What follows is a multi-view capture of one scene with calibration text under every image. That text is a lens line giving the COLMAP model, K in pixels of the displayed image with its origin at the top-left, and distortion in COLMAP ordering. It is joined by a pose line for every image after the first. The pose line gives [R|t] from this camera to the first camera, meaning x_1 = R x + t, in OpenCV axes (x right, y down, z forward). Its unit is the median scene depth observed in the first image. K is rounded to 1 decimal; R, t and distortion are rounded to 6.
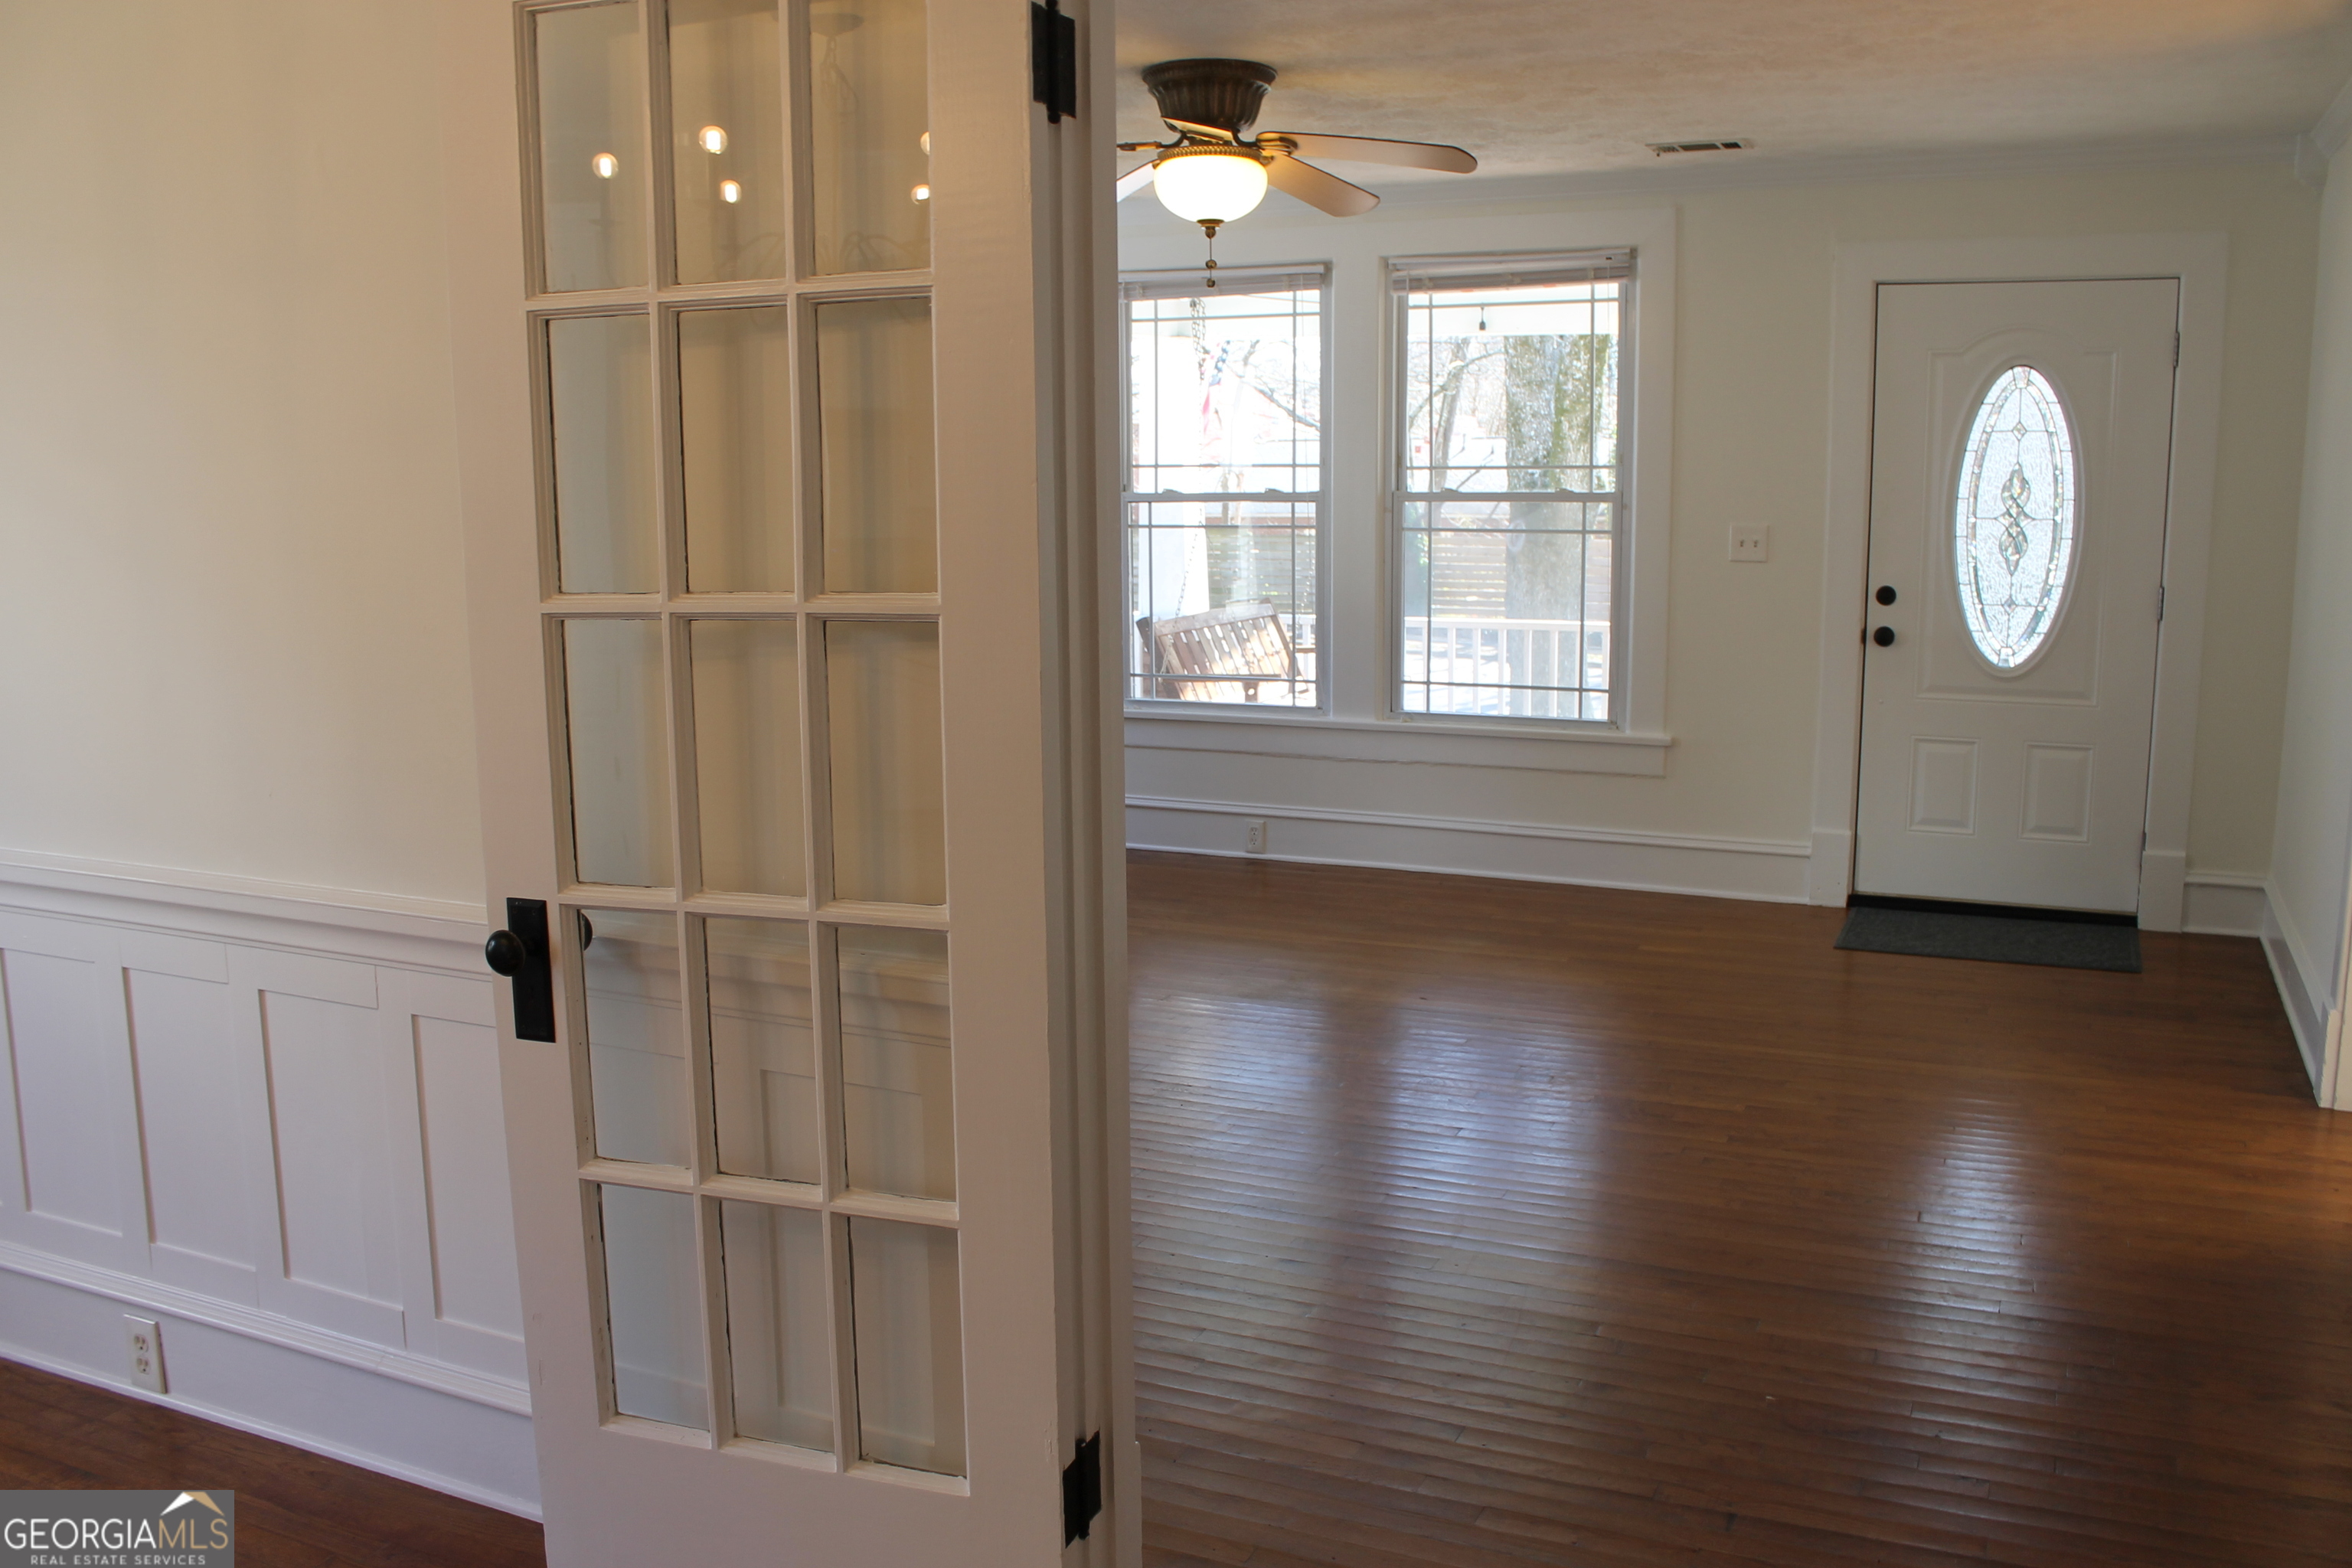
lens RADIAL K [[1975.6, 0, 1222.0], [0, 1975.6, 778.9], [0, 0, 1]] dist [-0.161275, 0.161597]
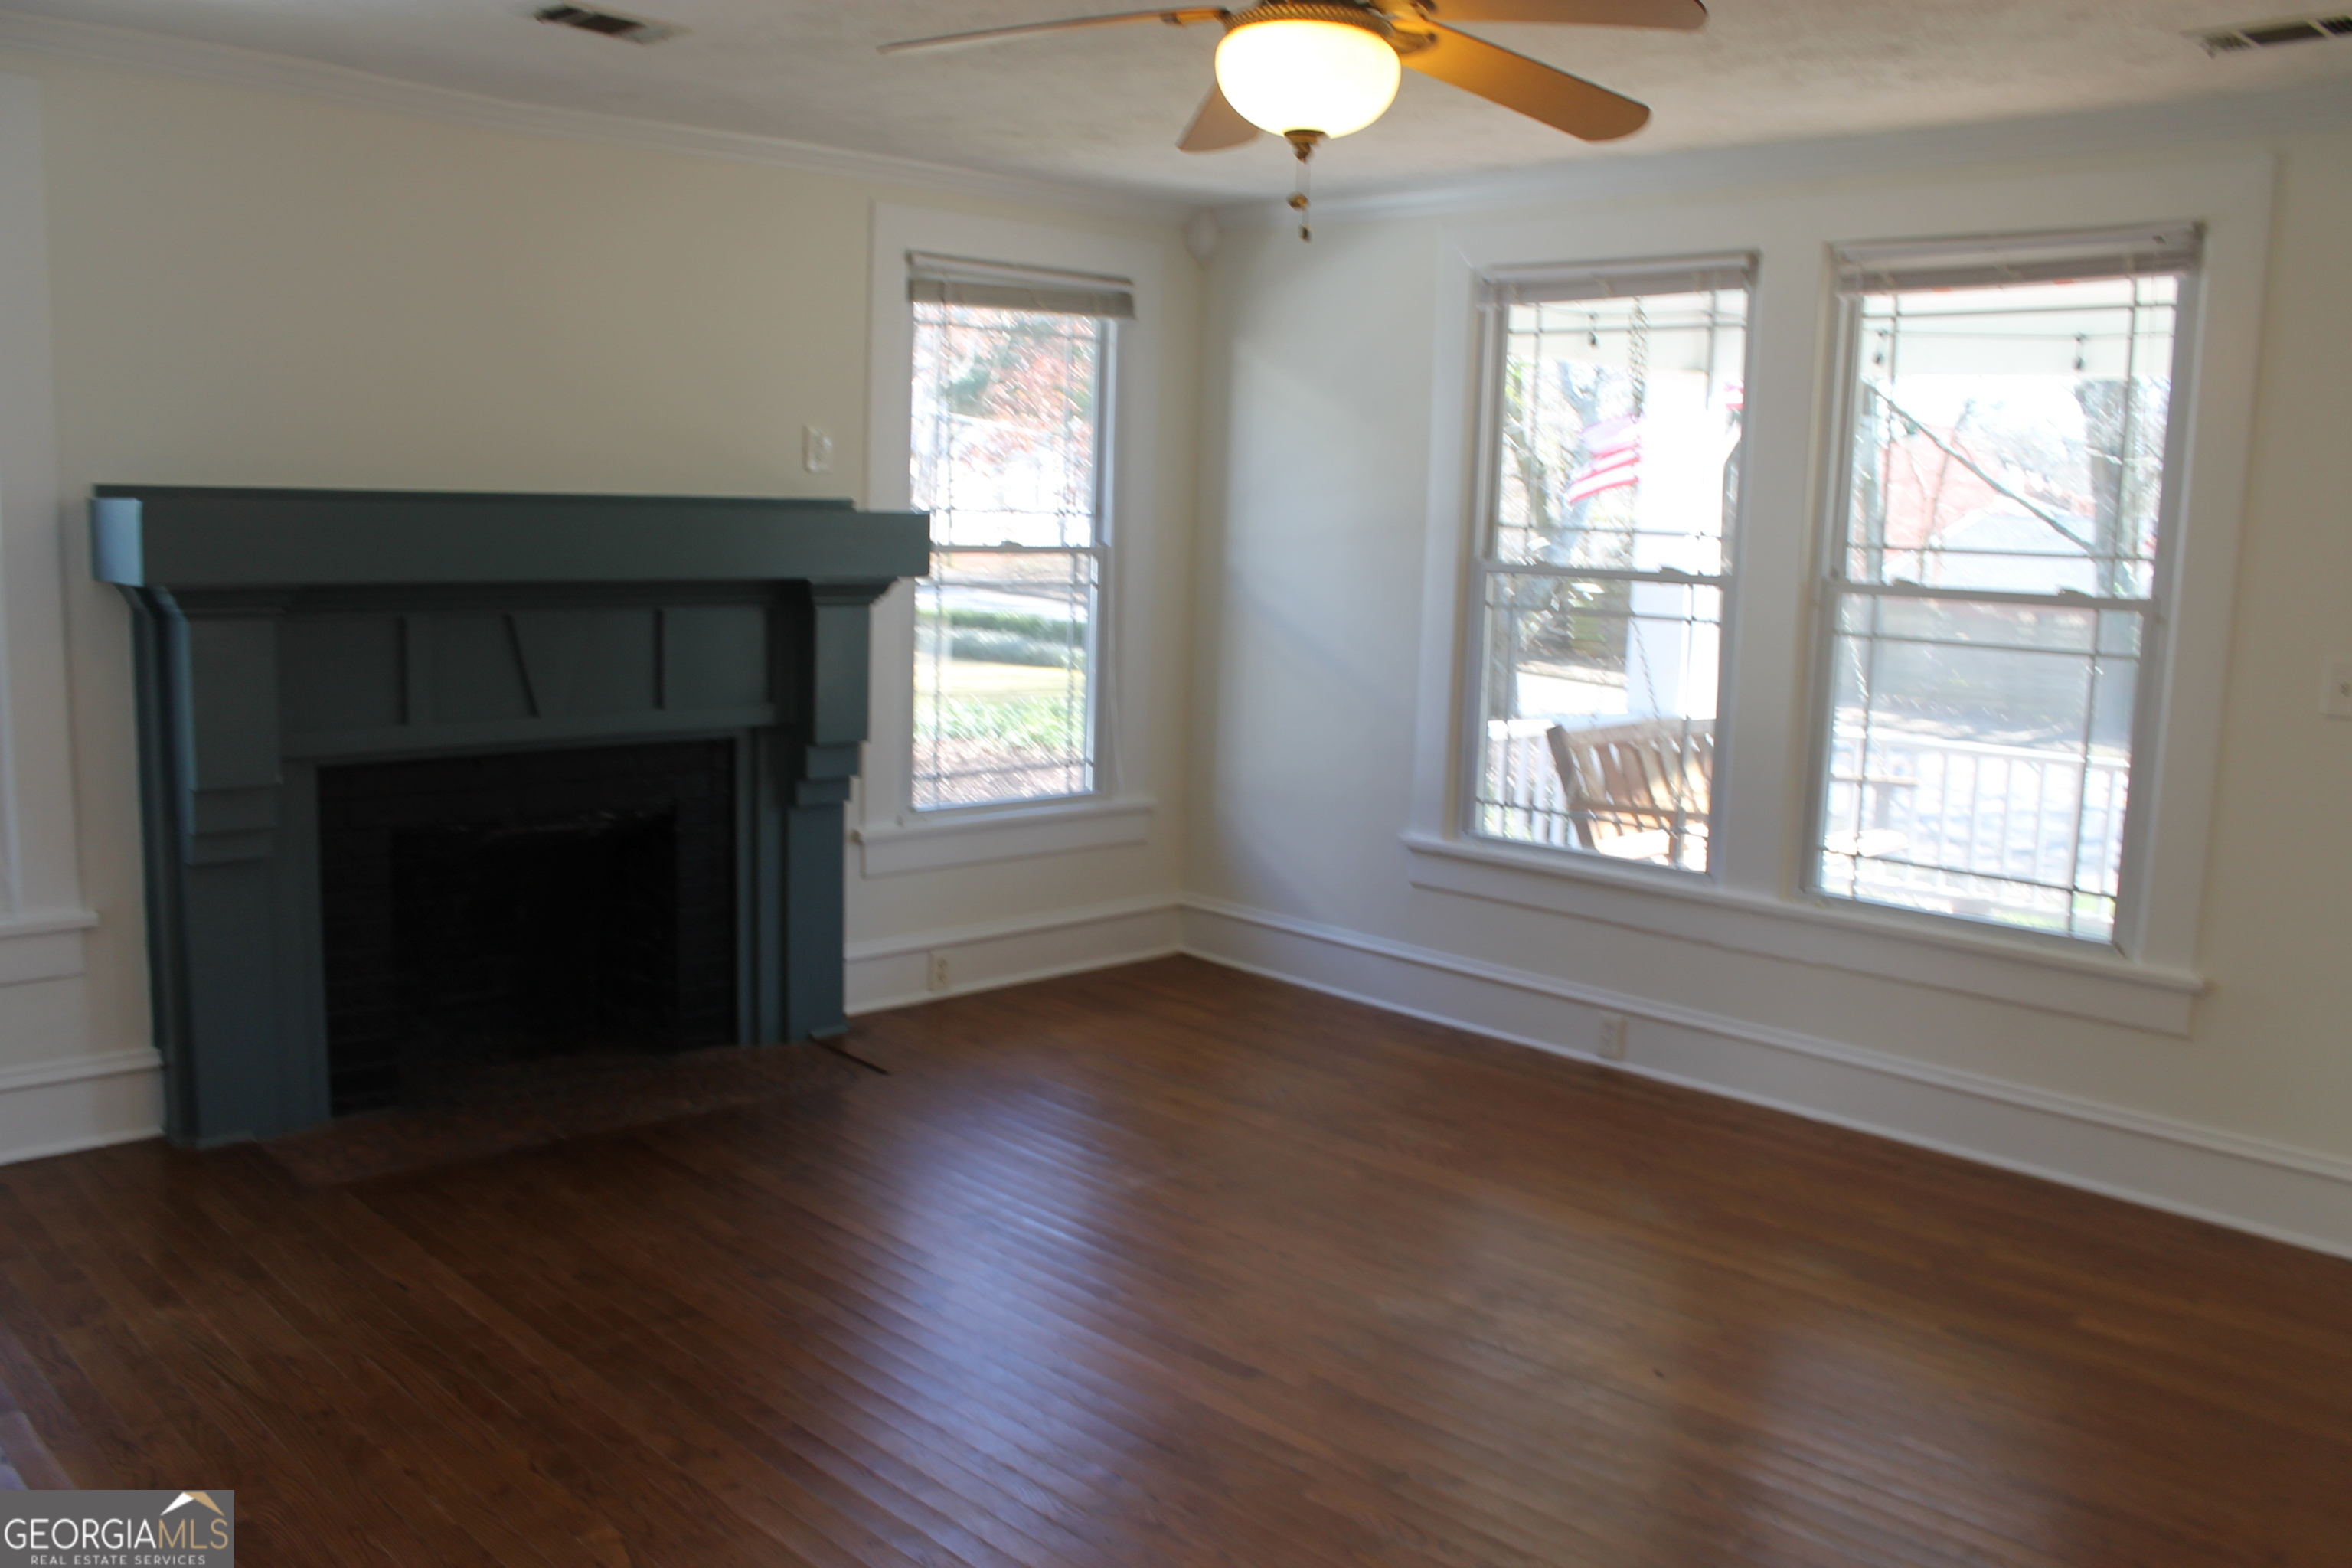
lens RADIAL K [[1975.6, 0, 1222.0], [0, 1975.6, 778.9], [0, 0, 1]] dist [-0.161275, 0.161597]
pose [[0.931811, 0.086248, -0.352547, 0.146889], [-0.095620, 0.995375, -0.009221, -0.051682], [0.350122, 0.042303, 0.935748, 0.298552]]
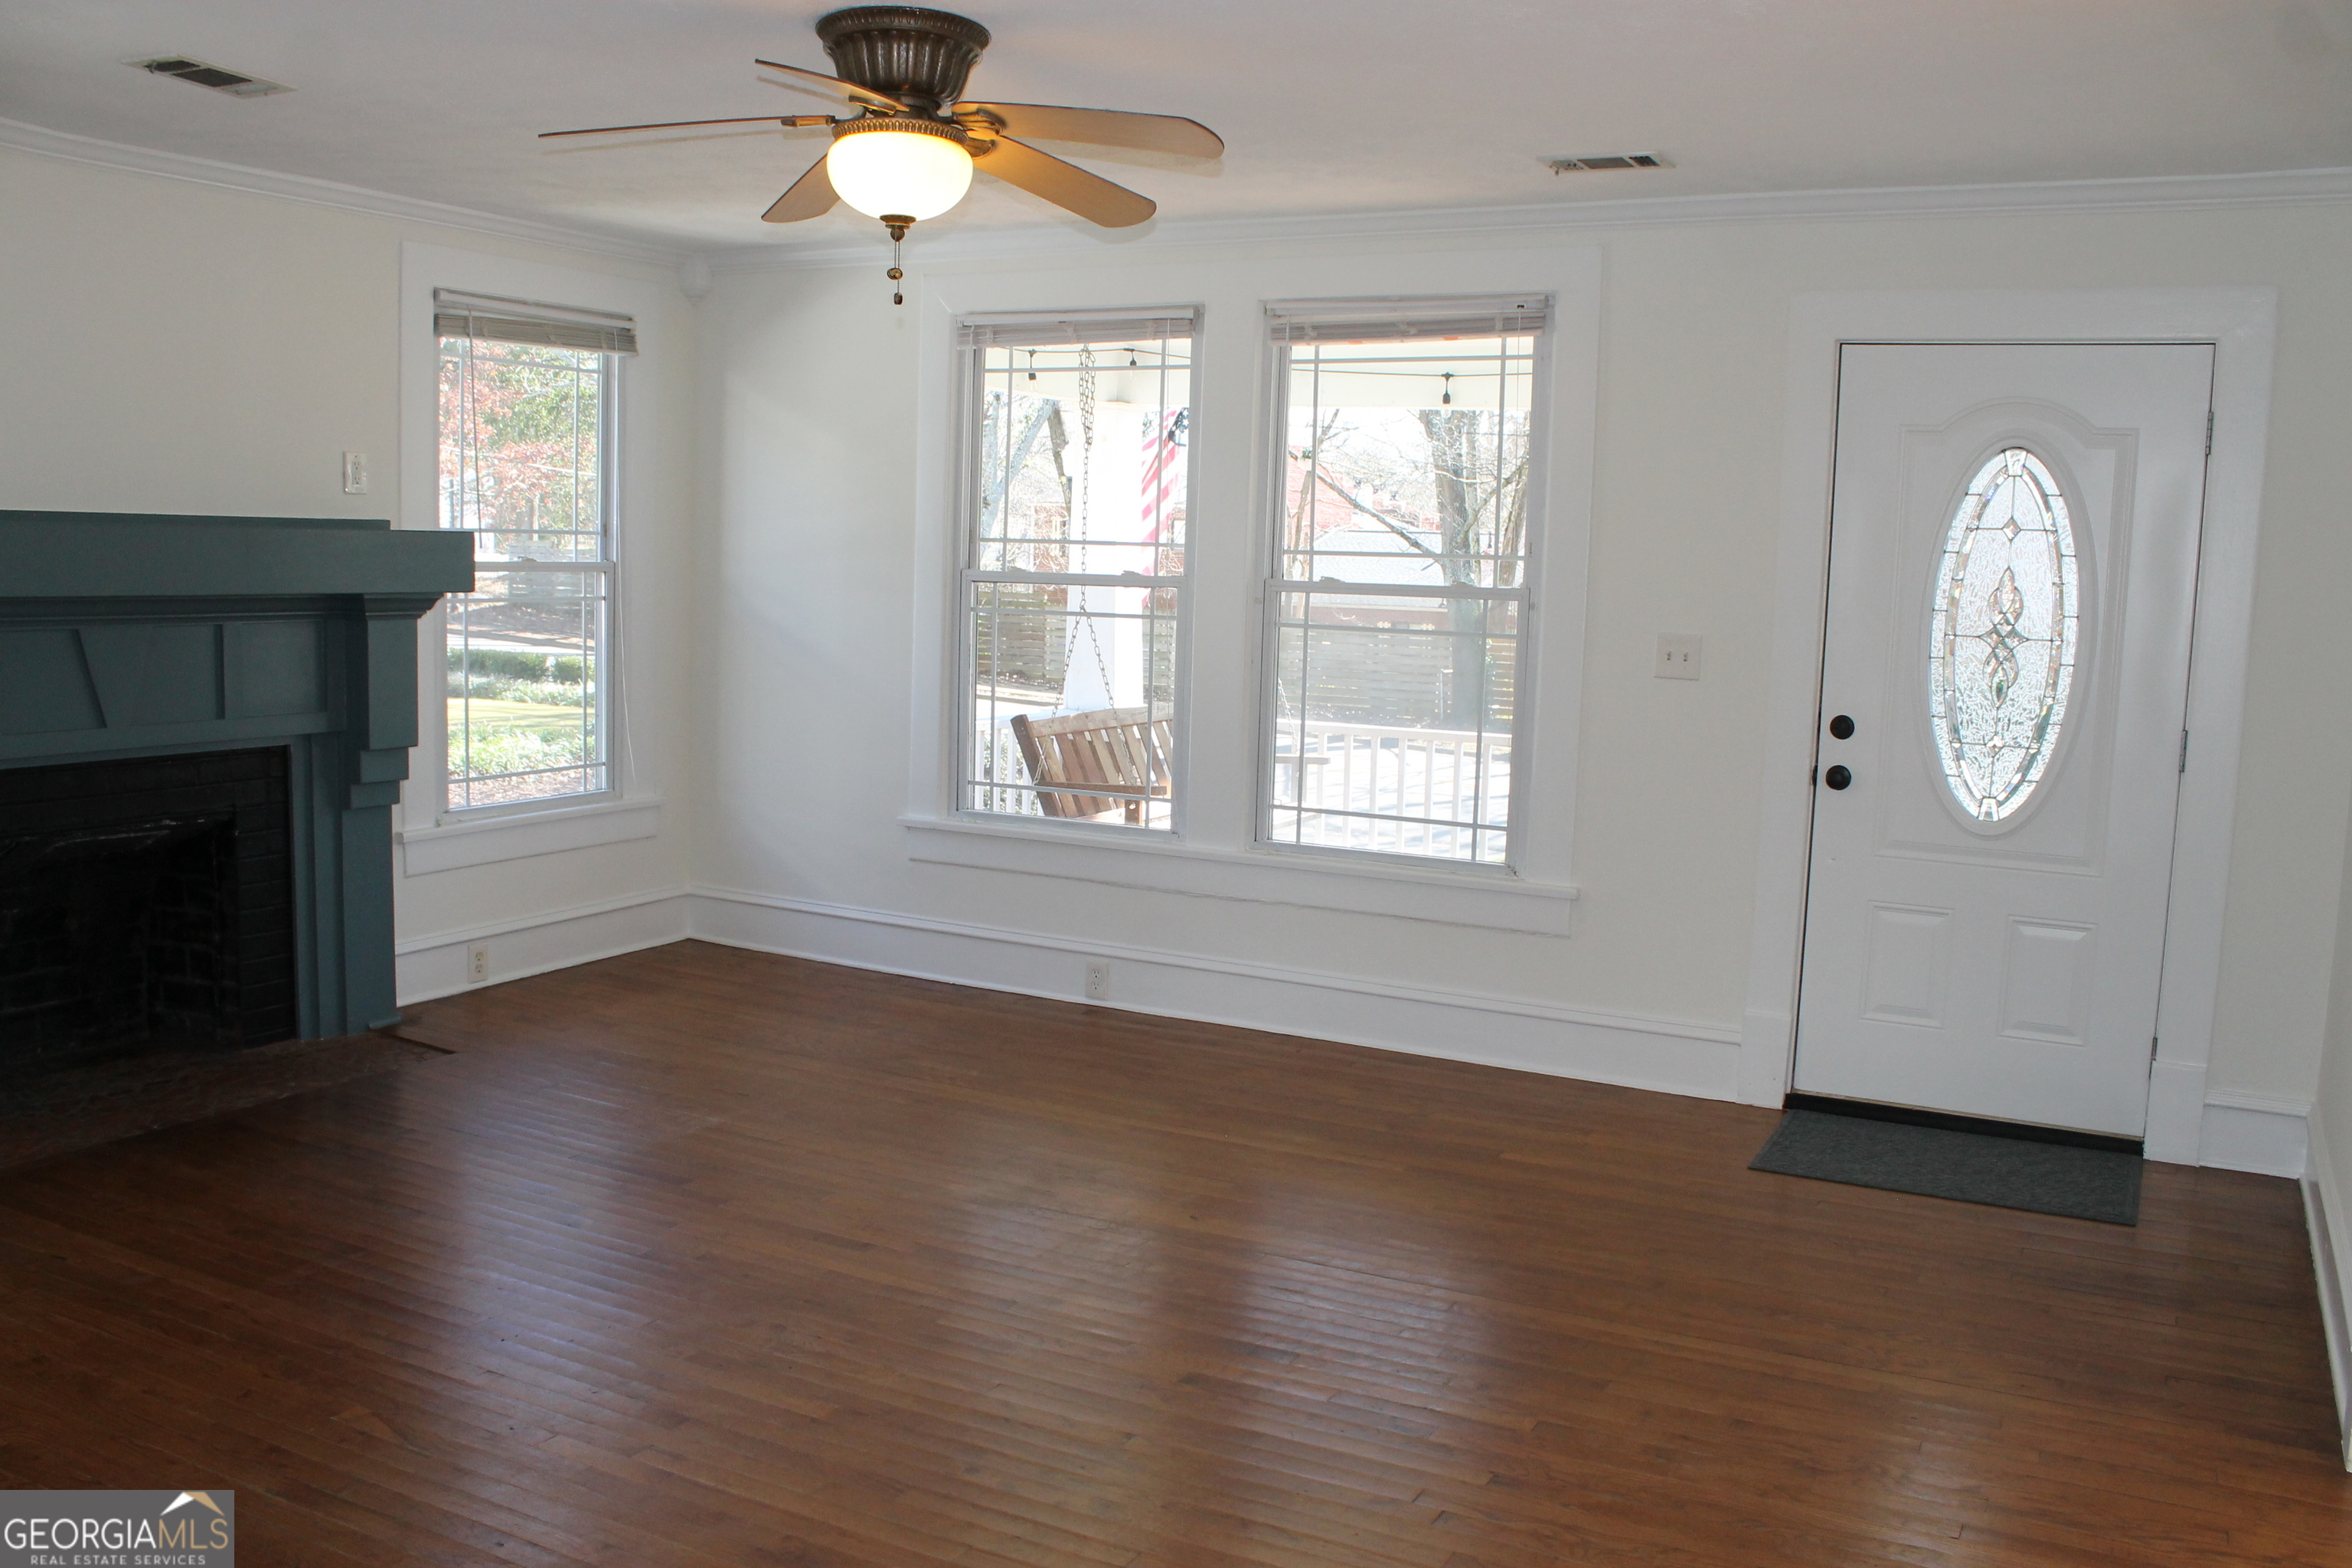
lens RADIAL K [[1975.6, 0, 1222.0], [0, 1975.6, 778.9], [0, 0, 1]] dist [-0.161275, 0.161597]
pose [[0.997920, 0.042649, -0.048339, 0.120786], [-0.044726, 0.998084, -0.042742, -0.025979], [0.046423, 0.044815, 0.997916, 0.174657]]
